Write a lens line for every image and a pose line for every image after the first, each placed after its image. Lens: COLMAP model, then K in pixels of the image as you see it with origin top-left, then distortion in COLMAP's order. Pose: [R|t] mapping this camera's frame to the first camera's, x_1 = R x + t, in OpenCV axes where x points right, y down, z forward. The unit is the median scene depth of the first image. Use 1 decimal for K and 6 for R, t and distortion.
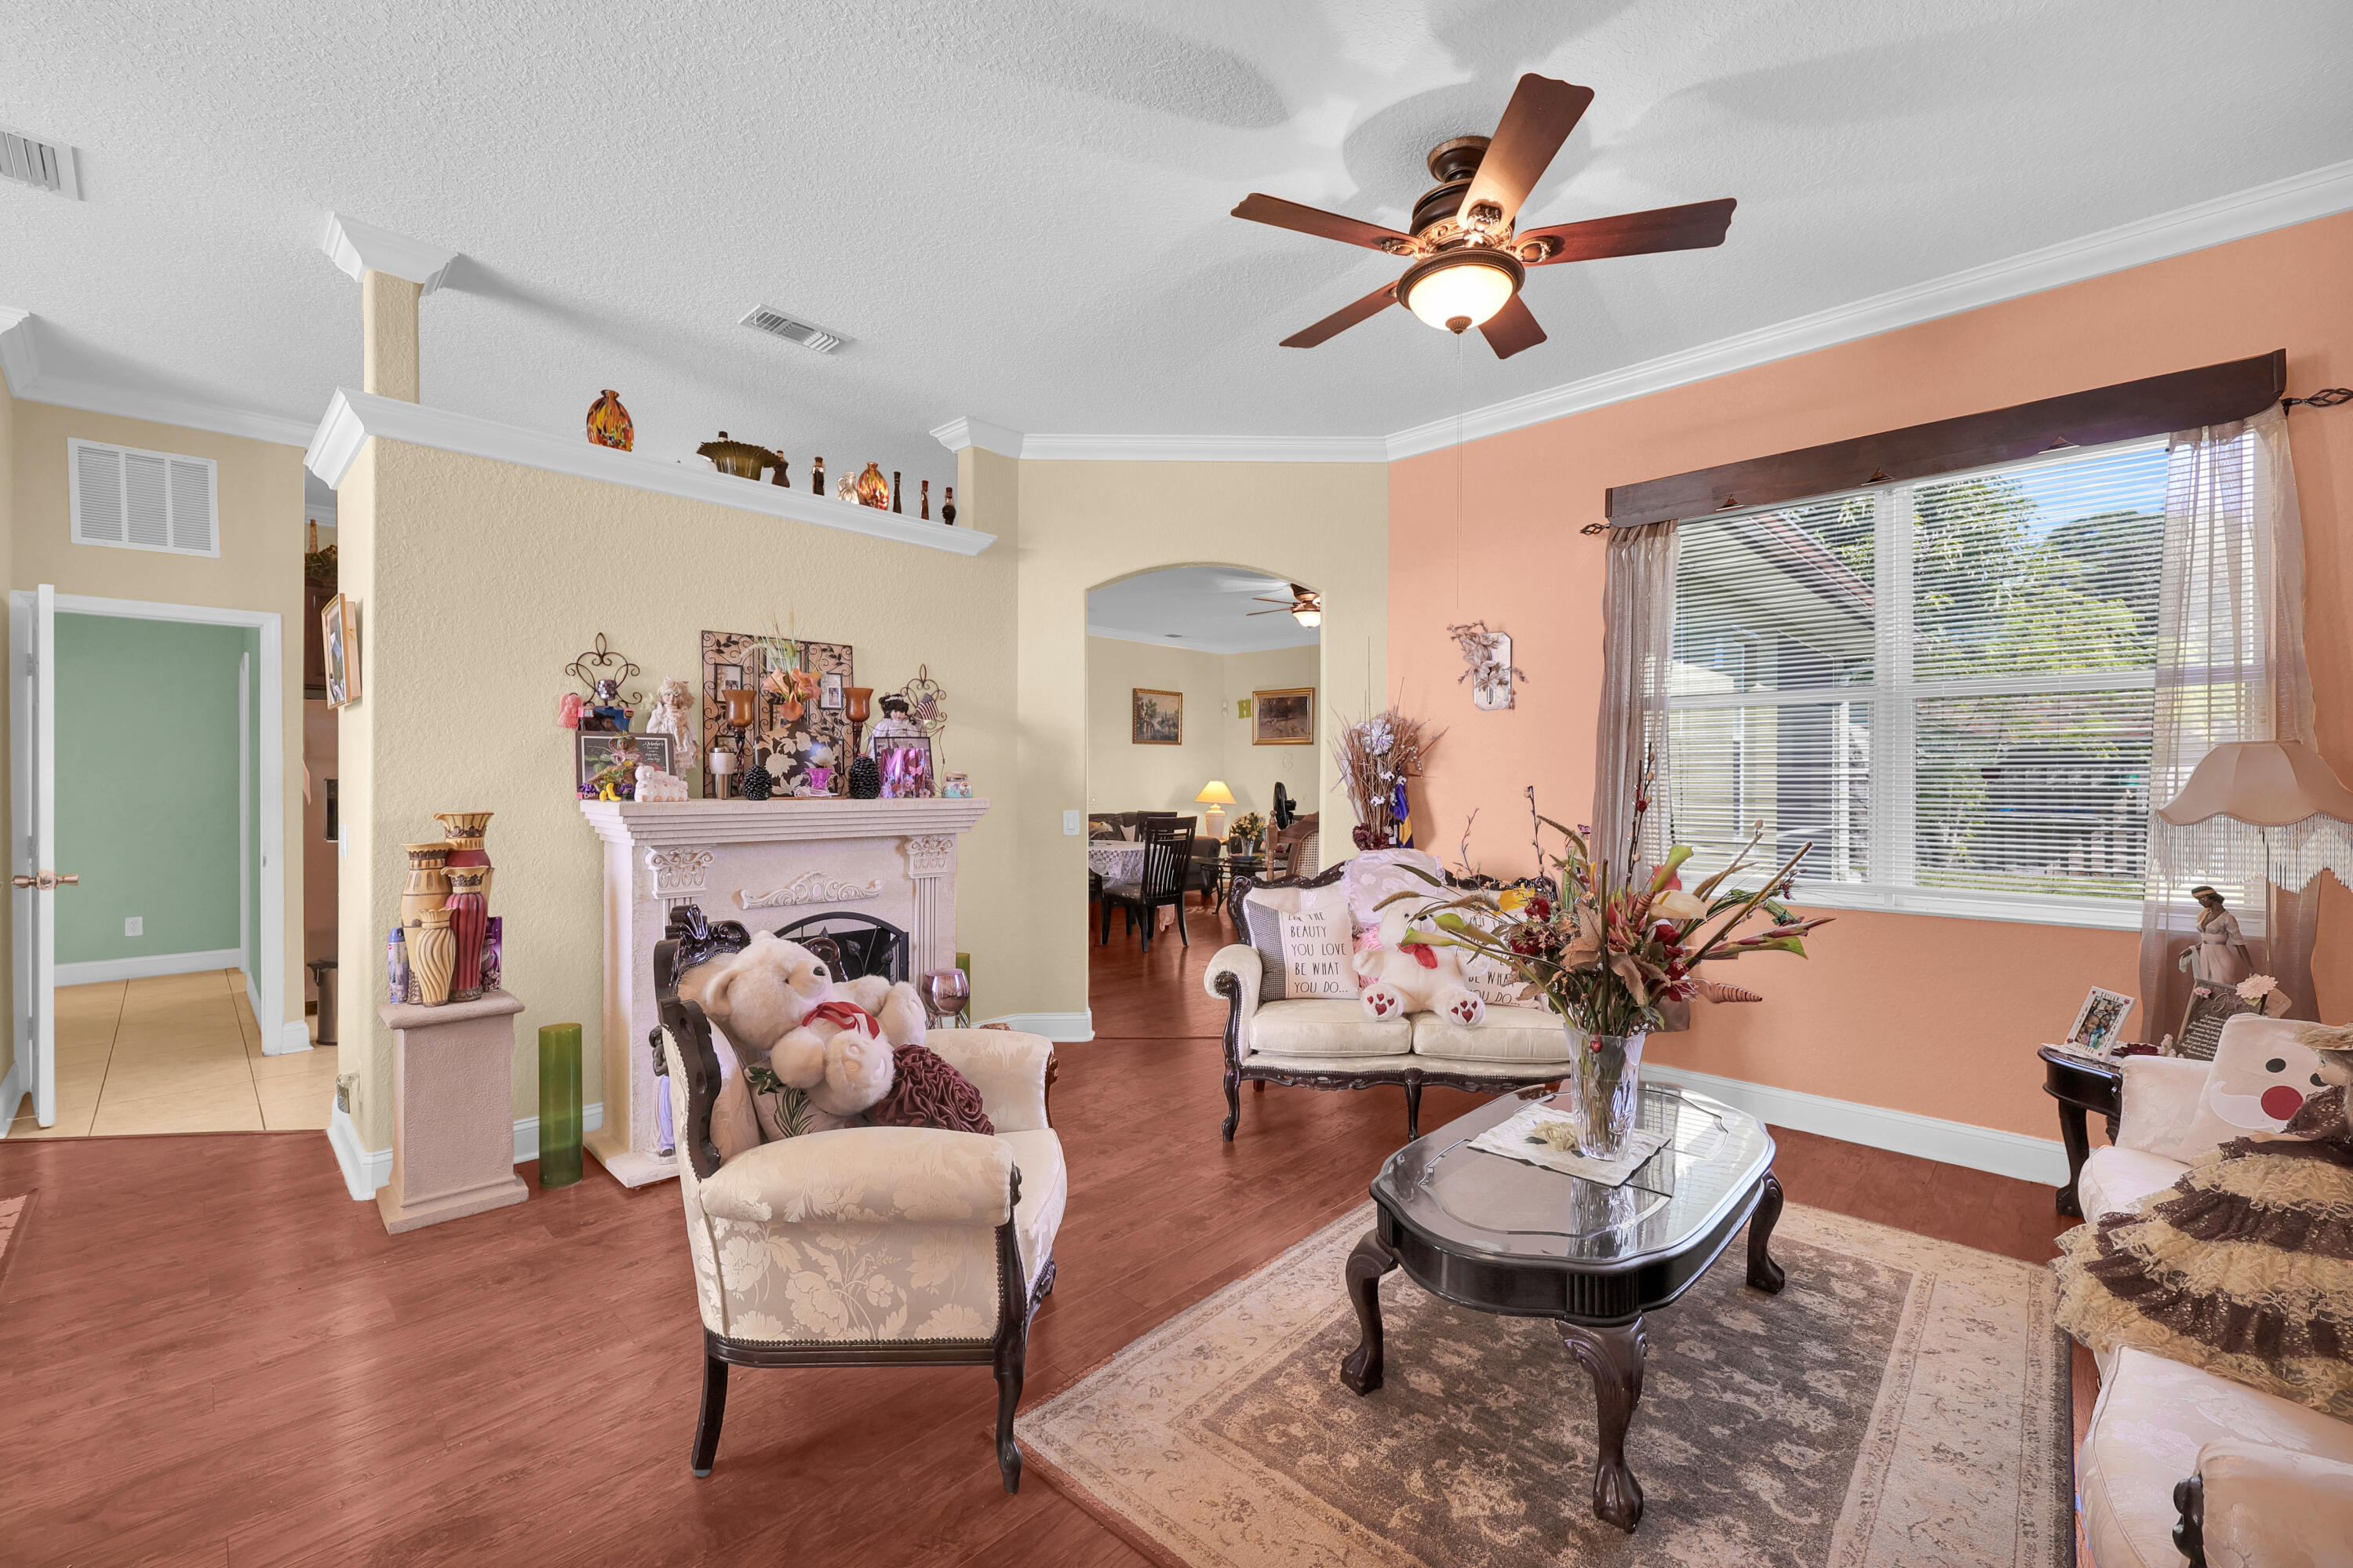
lens RADIAL K [[952.2, 0, 1179.1], [0, 952.2, 778.2], [0, 0, 1]] dist [0.001167, -0.000605]
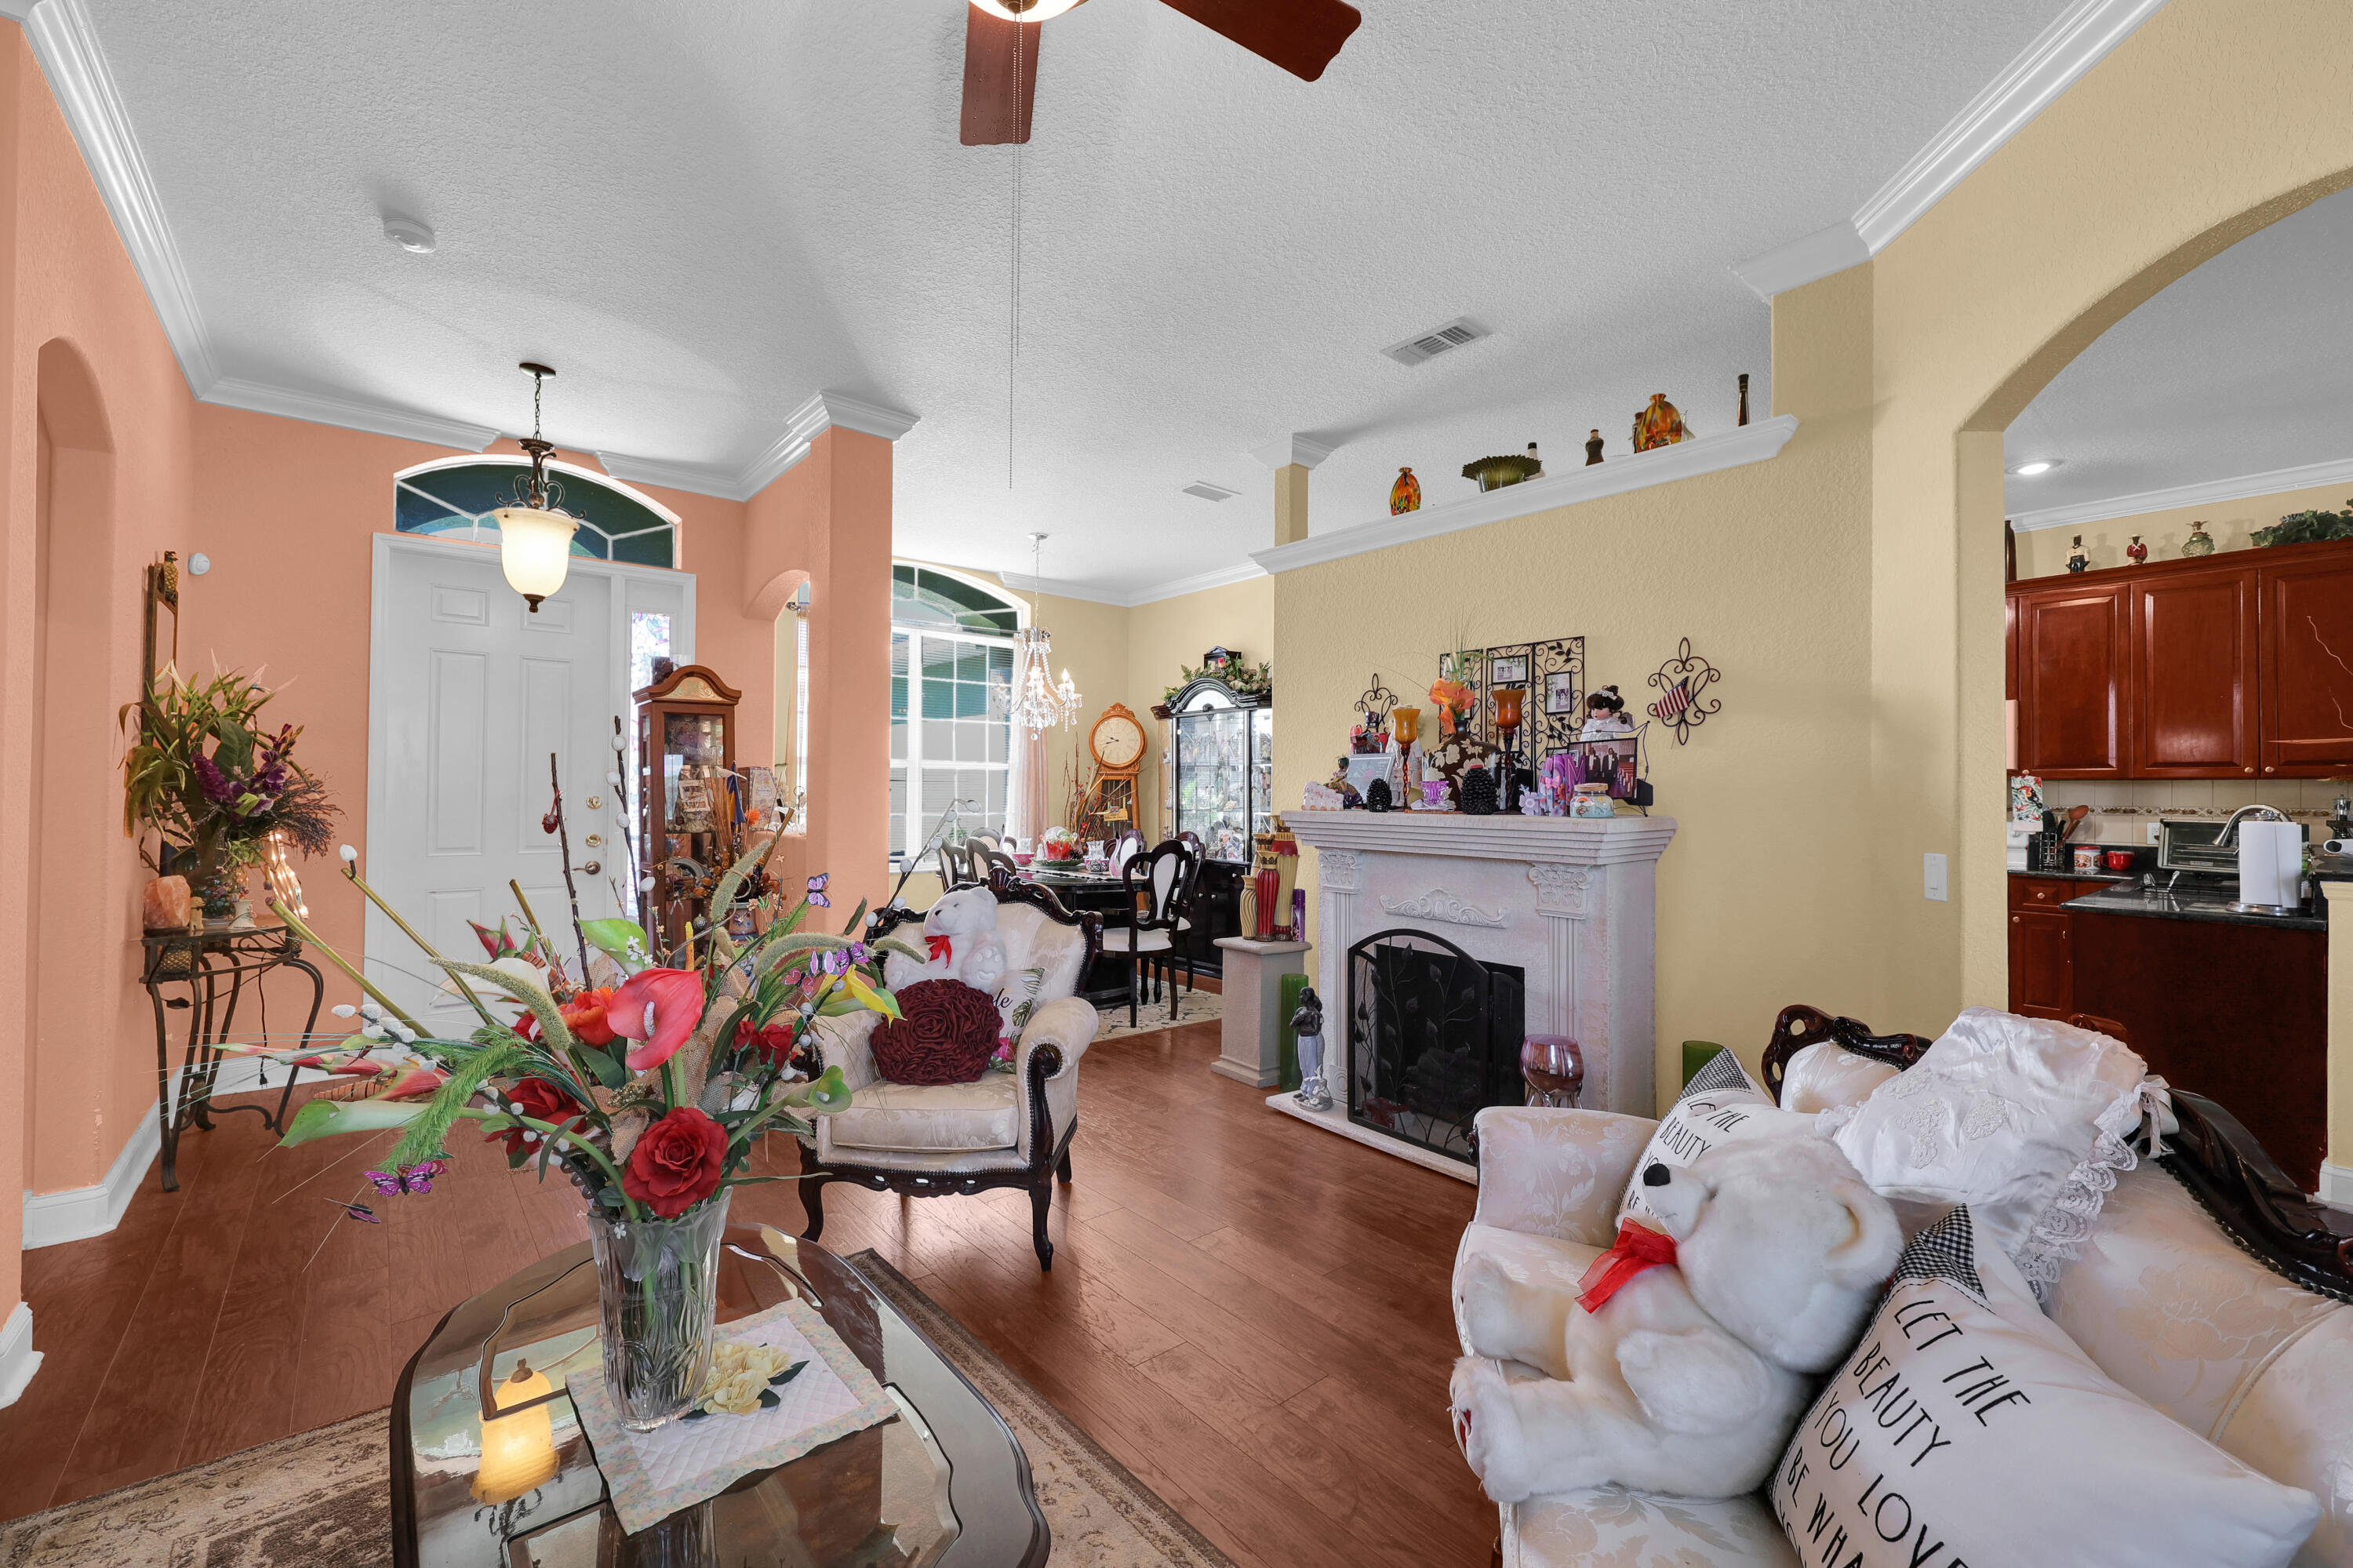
lens RADIAL K [[952.4, 0, 1181.3], [0, 952.4, 777.9], [0, 0, 1]] dist [0.001167, -0.000605]
pose [[-0.098678, -0.009294, -0.995076, 0.592783], [0.001053, 0.999955, -0.009444, -0.005430], [0.995119, -0.001980, -0.098664, 0.802563]]
